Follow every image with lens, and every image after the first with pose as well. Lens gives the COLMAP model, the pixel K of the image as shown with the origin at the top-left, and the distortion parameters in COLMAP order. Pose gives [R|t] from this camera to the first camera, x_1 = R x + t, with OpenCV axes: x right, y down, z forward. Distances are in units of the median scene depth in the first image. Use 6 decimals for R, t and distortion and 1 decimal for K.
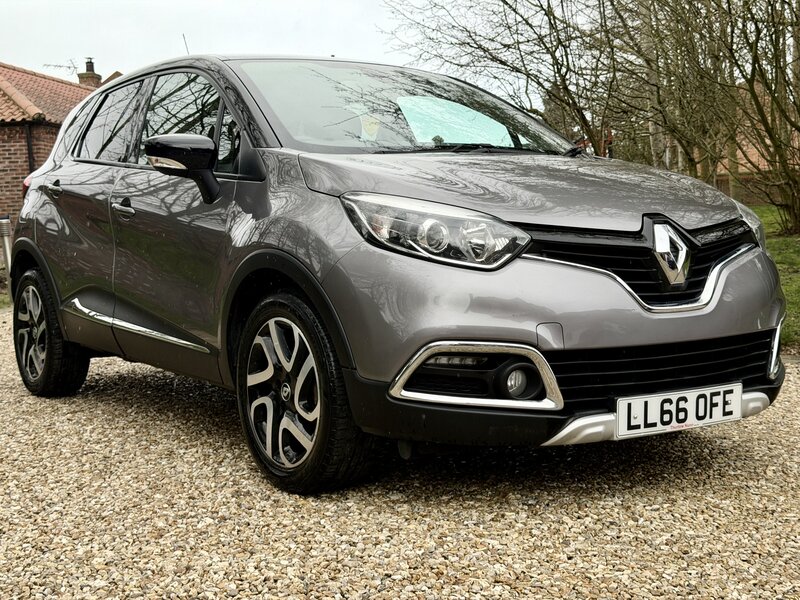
lens RADIAL K [[1099.2, 0, 401.1], [0, 1099.2, 298.1], [0, 0, 1]] dist [0.095039, 0.000000]
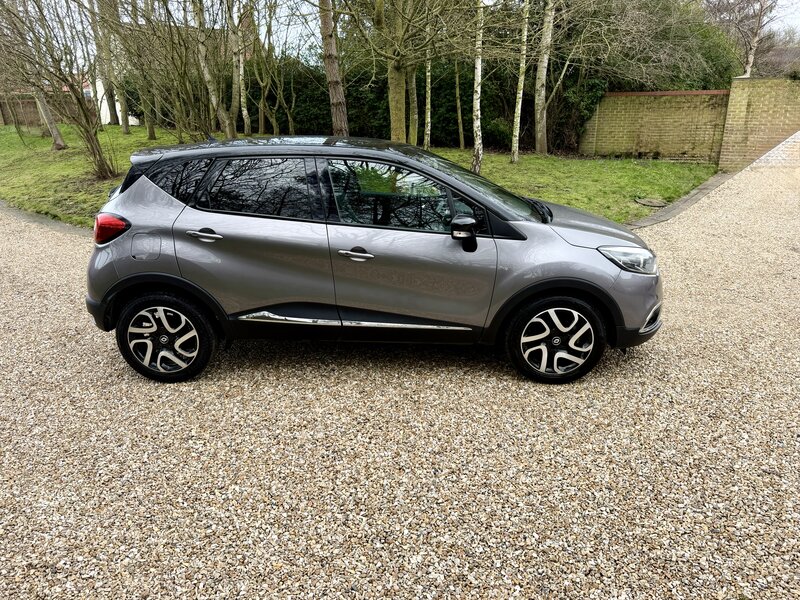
lens RADIAL K [[565.1, 0, 398.0], [0, 565.1, 302.8], [0, 0, 1]] dist [0.042844, -0.056041]
pose [[0.612720, -0.241811, 0.752397, -1.102418], [0.058626, 0.963324, 0.261858, -0.290617], [-0.788123, -0.116336, 0.604424, 0.599407]]
